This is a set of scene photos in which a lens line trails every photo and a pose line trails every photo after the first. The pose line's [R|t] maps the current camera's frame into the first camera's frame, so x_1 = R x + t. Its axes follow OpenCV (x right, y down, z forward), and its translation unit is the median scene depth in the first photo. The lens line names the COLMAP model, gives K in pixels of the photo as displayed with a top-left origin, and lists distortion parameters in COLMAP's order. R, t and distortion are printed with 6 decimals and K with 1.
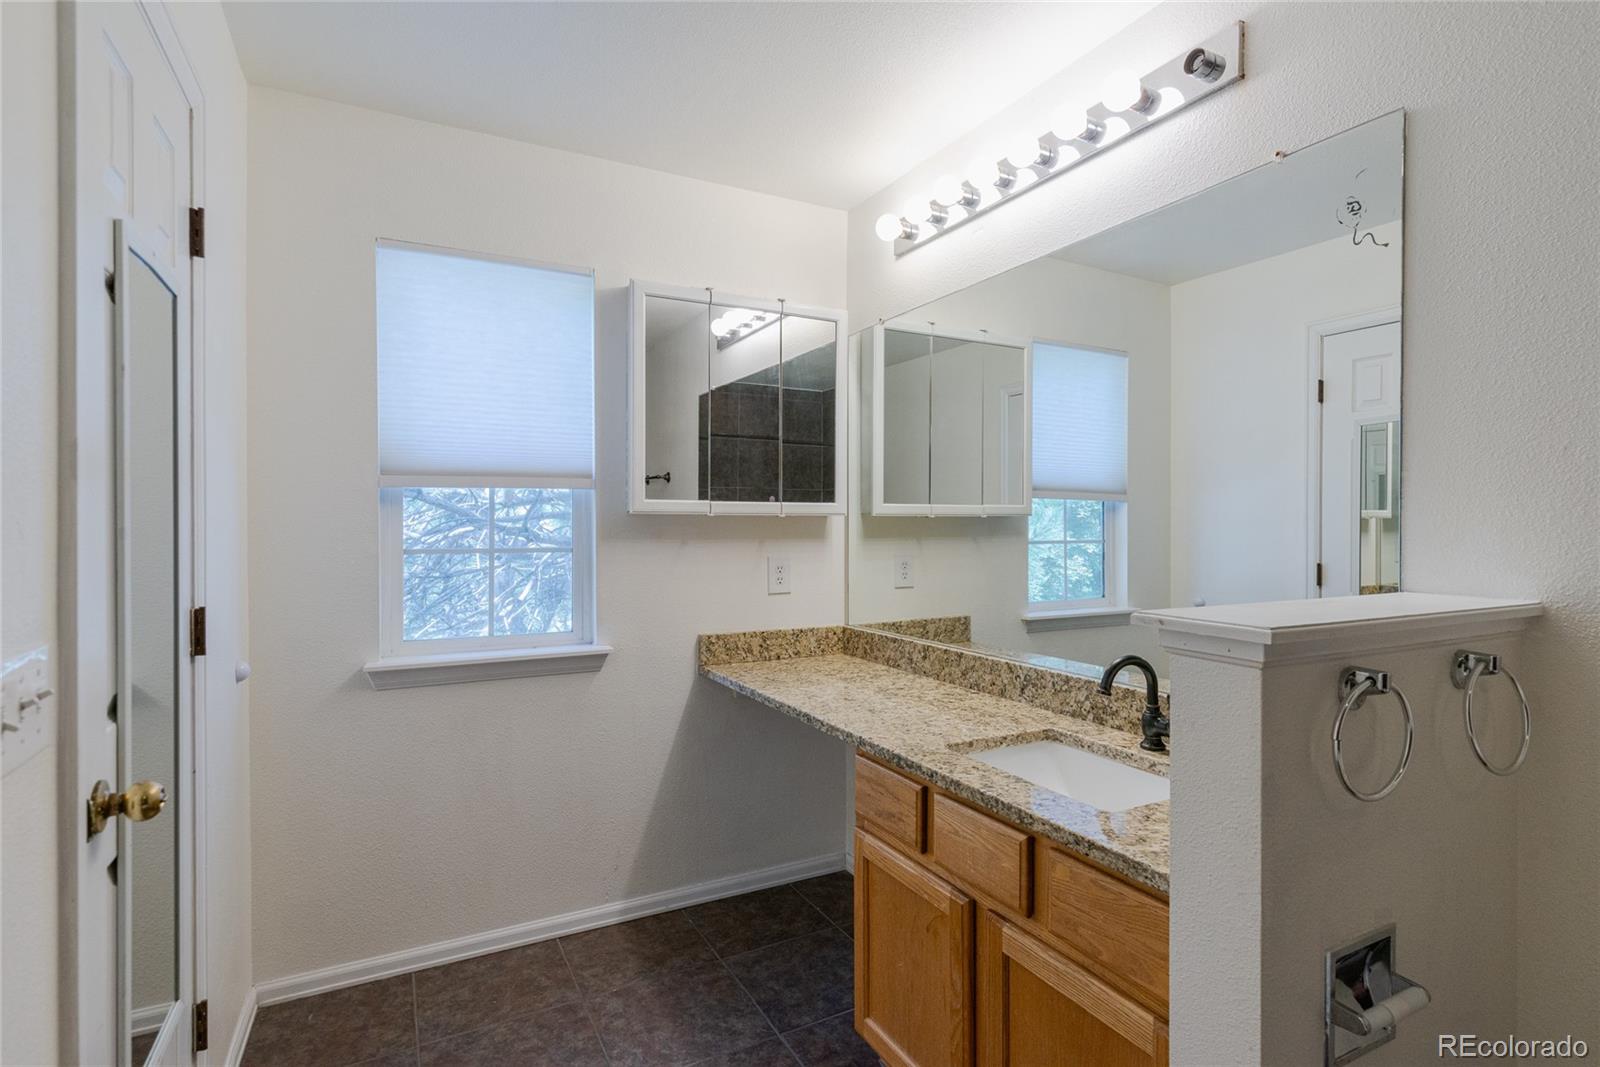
lens RADIAL K [[778.3, 0, 803.3], [0, 778.3, 529.1], [0, 0, 1]] dist [0.002152, 0.000766]
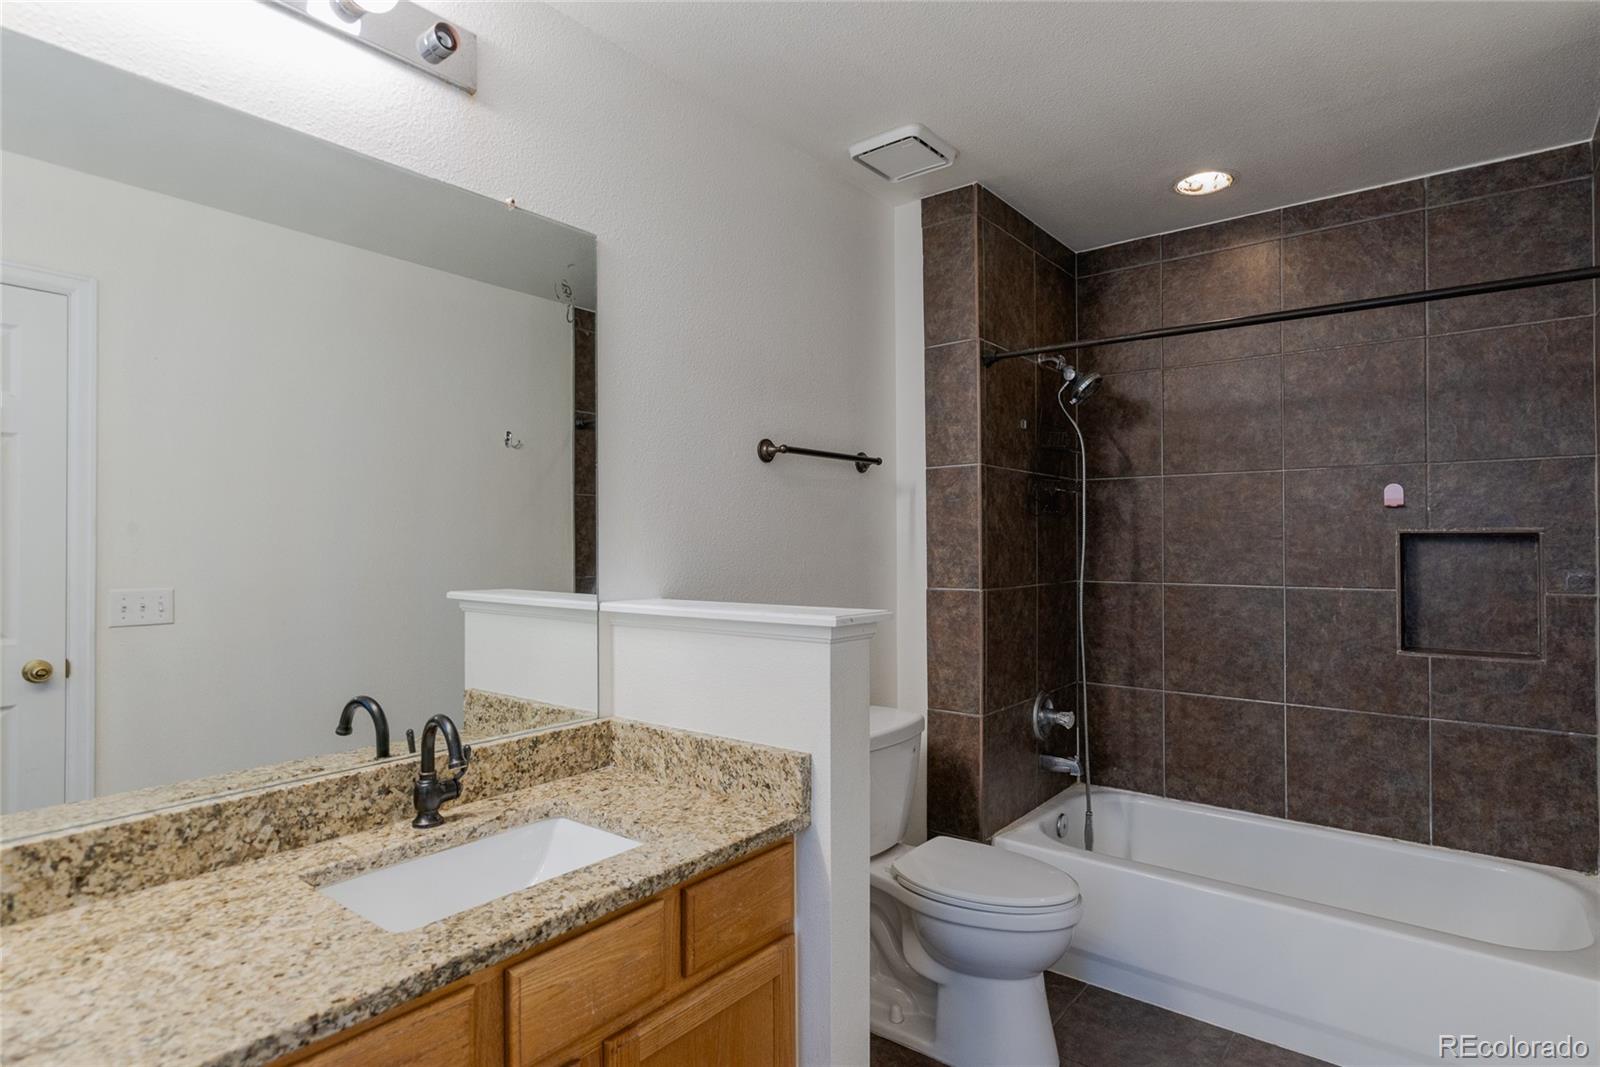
lens RADIAL K [[860.2, 0, 804.6], [0, 860.2, 535.9], [0, 0, 1]] dist [0.001848, -0.001514]
pose [[-0.410552, 0.012274, 0.911755, -0.603852], [0.013524, 0.999881, -0.007371, -0.015457], [-0.911737, 0.009305, -0.410669, 1.089977]]
